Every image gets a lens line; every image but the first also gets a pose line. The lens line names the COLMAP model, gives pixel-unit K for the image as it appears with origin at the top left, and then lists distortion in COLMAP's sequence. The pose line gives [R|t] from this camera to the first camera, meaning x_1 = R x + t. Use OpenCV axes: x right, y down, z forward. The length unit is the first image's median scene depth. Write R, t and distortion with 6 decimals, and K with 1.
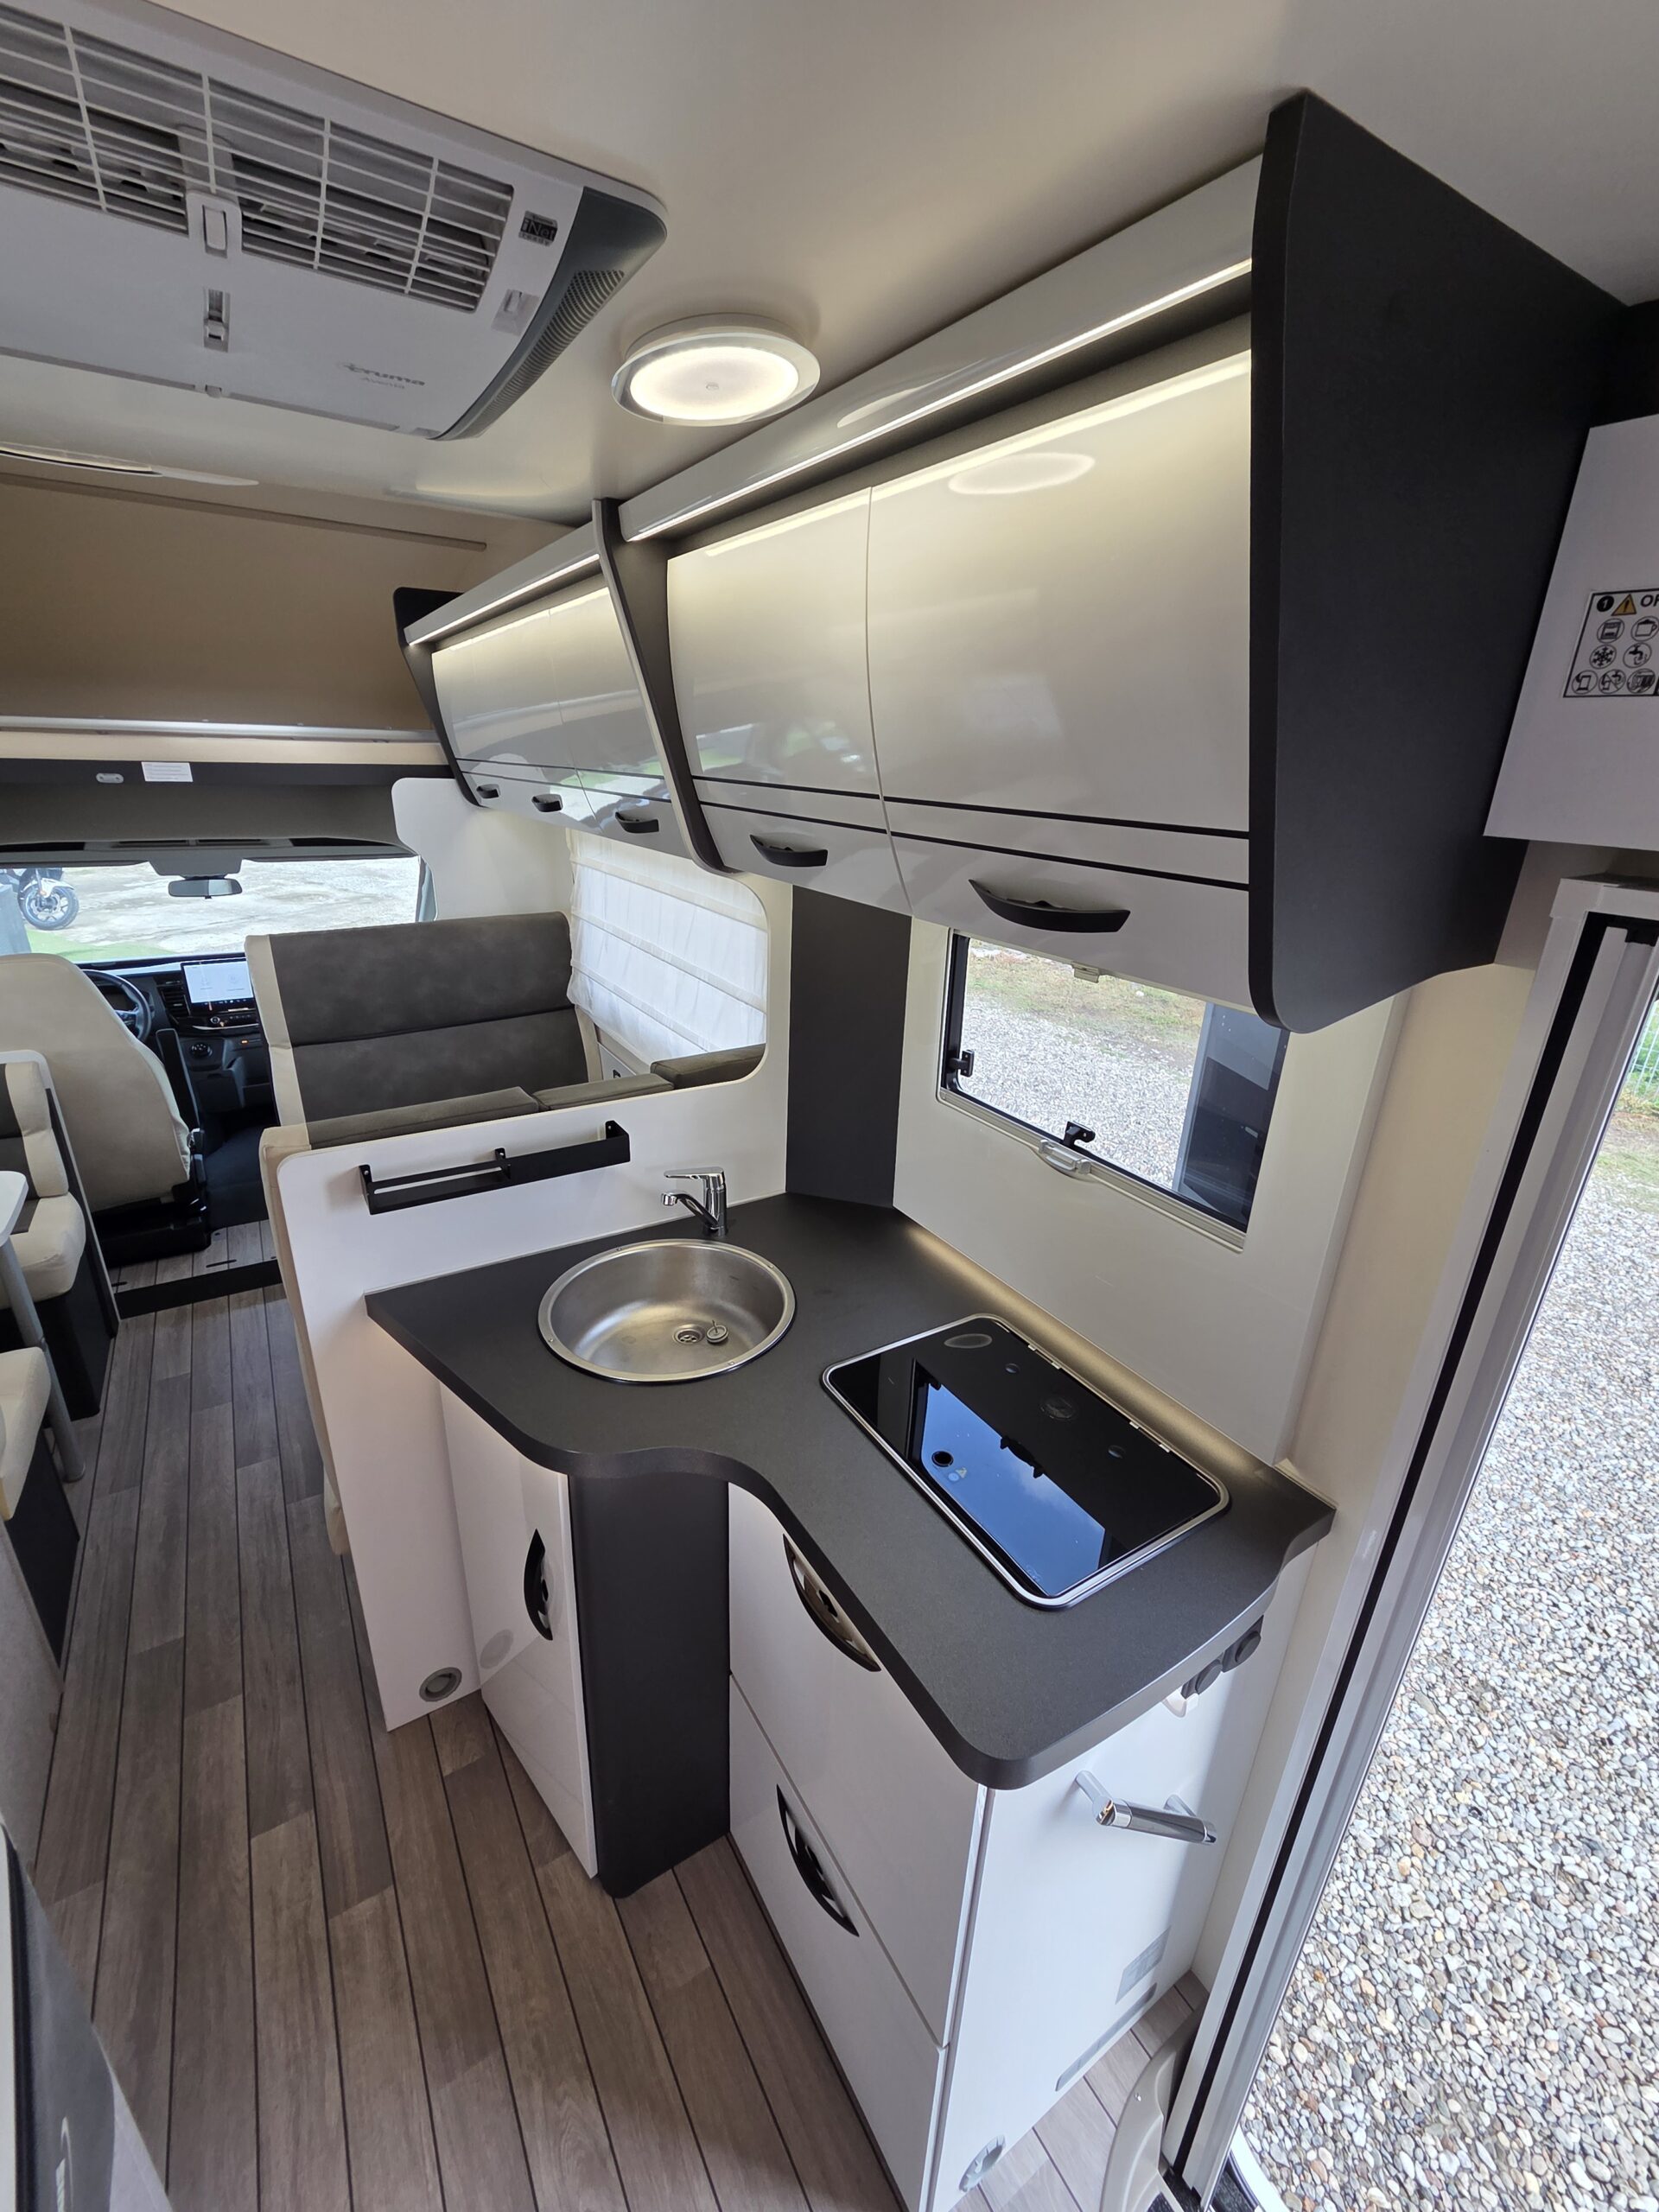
lens RADIAL K [[912.2, 0, 824.6], [0, 912.2, 1104.0], [0, 0, 1]] dist [-0.001338, 0.000538]
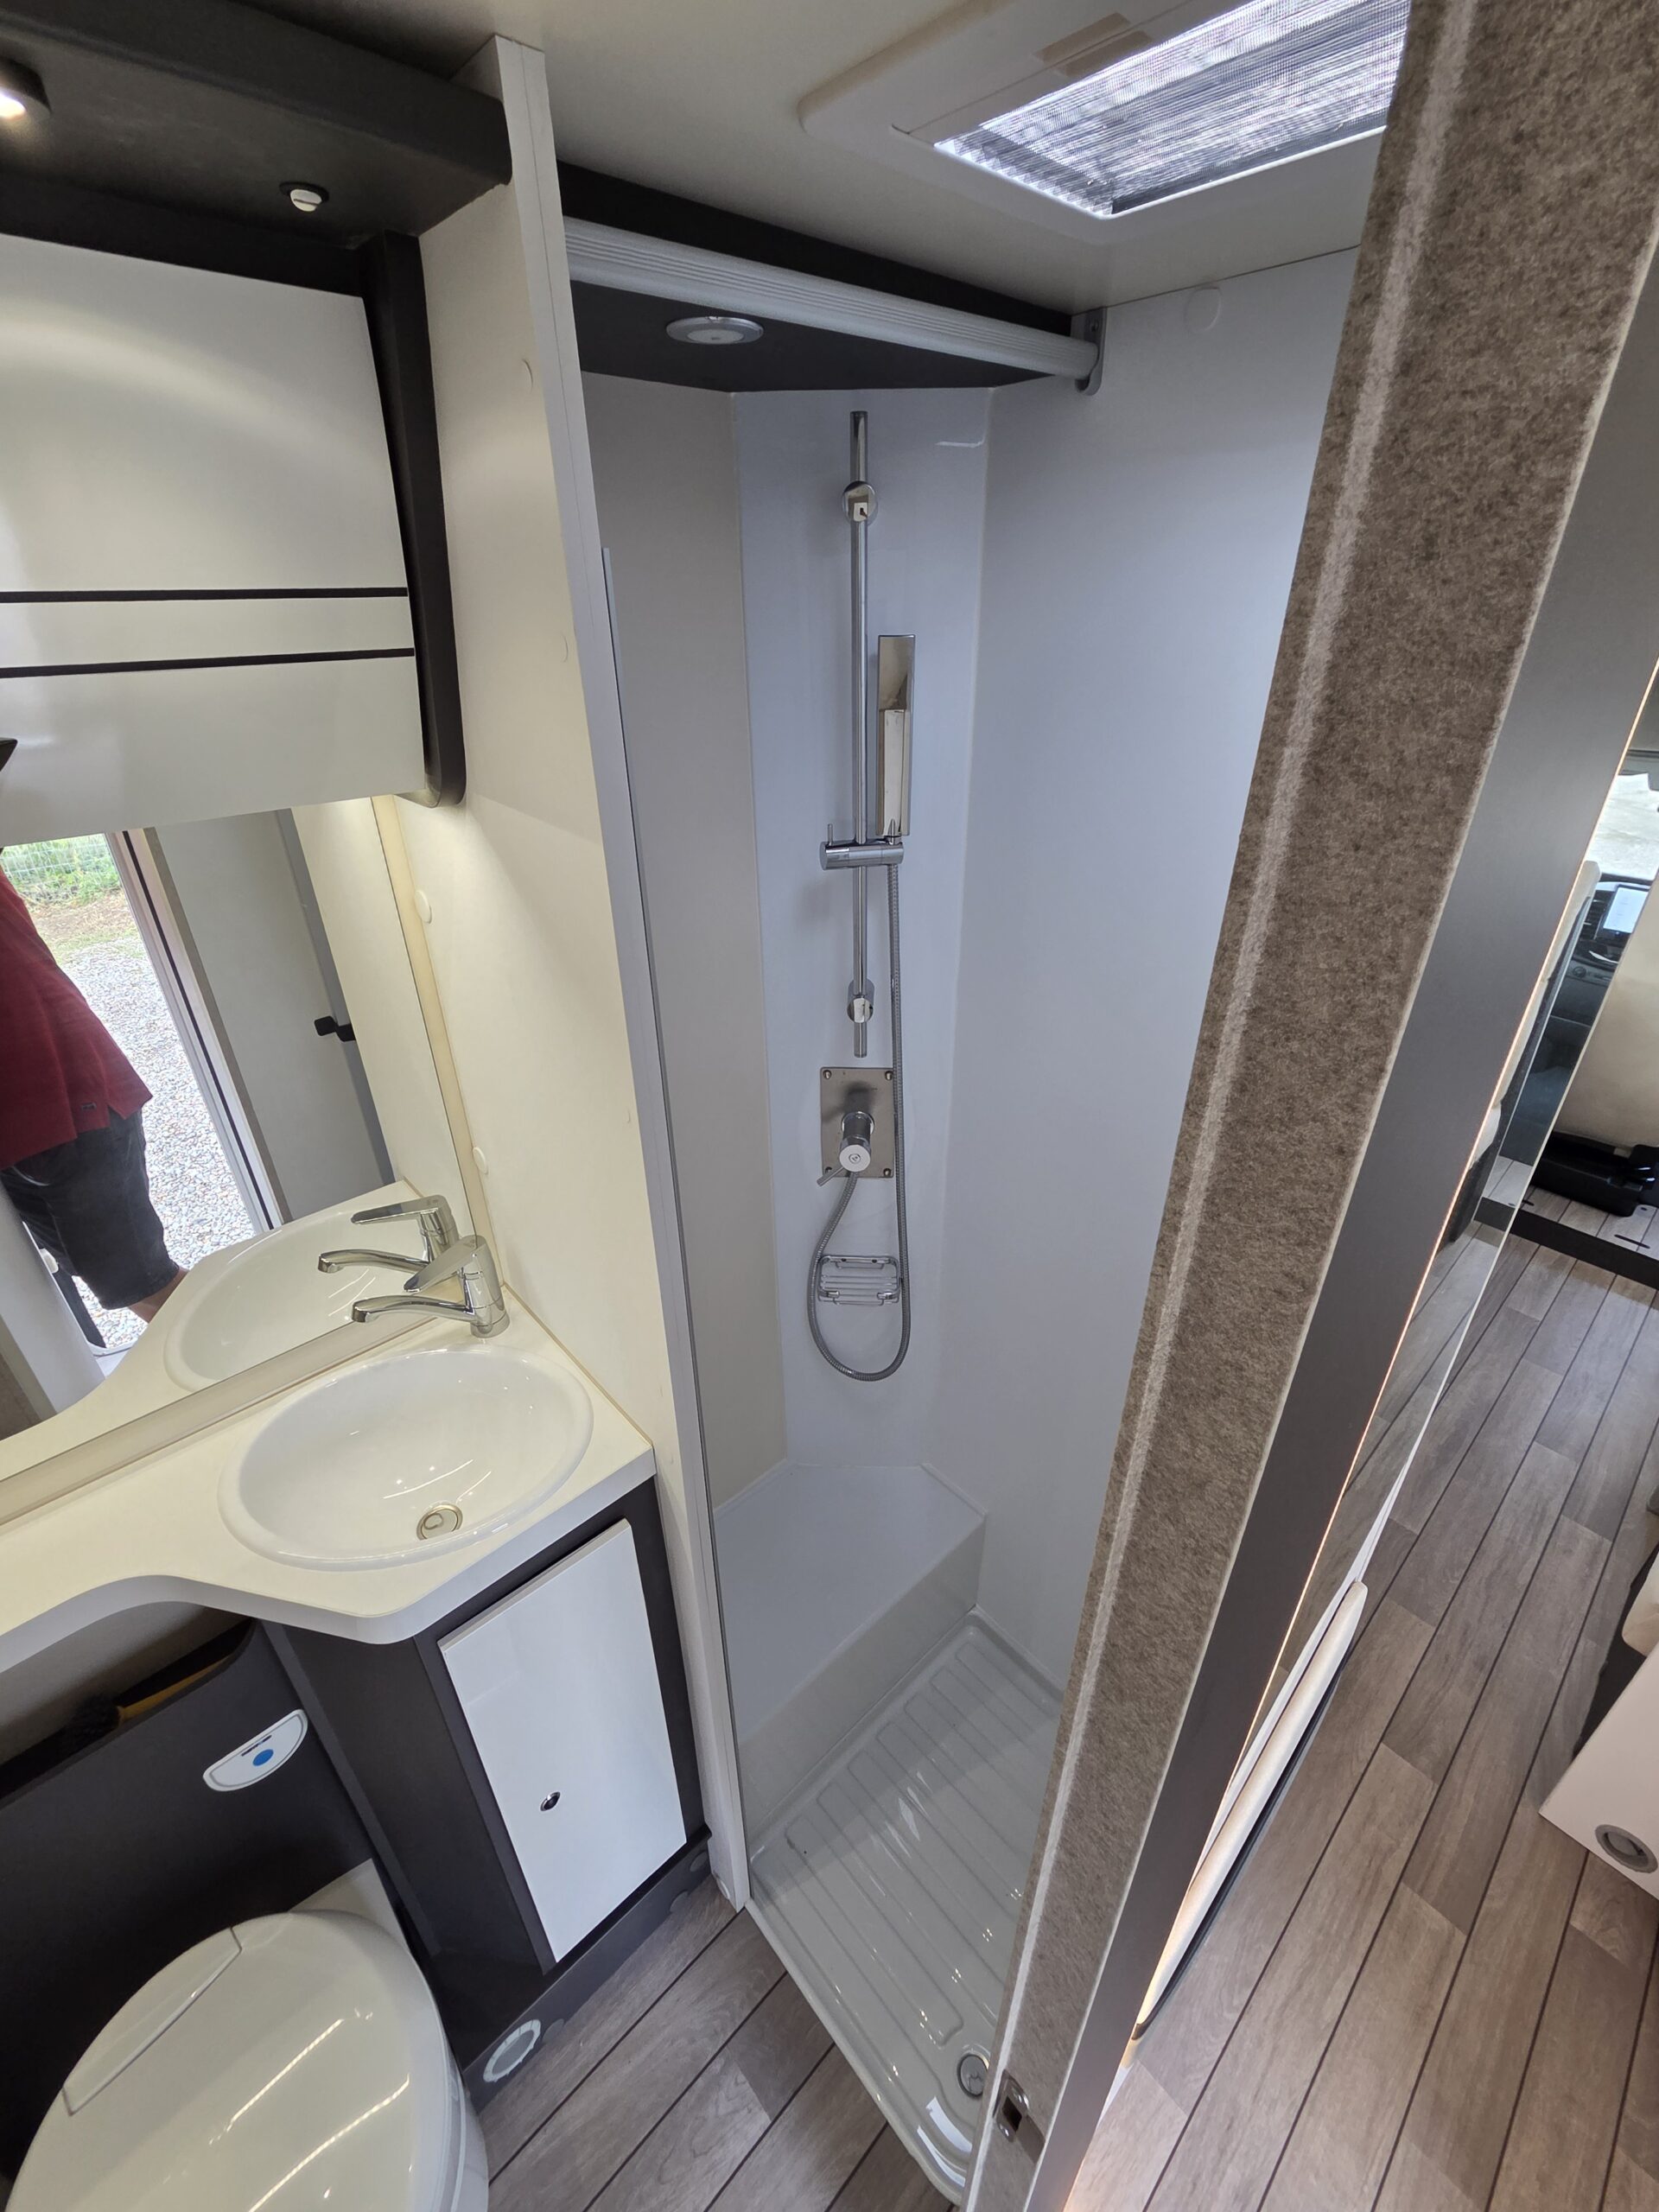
lens RADIAL K [[912.2, 0, 831.2], [0, 912.2, 1102.9], [0, 0, 1]] dist [-0.001338, 0.000538]
pose [[0.184491, 0.442321, -0.877676, -0.083890], [-0.332988, 0.868321, 0.367611, -0.015847], [0.924707, 0.224434, 0.307485, -0.059103]]
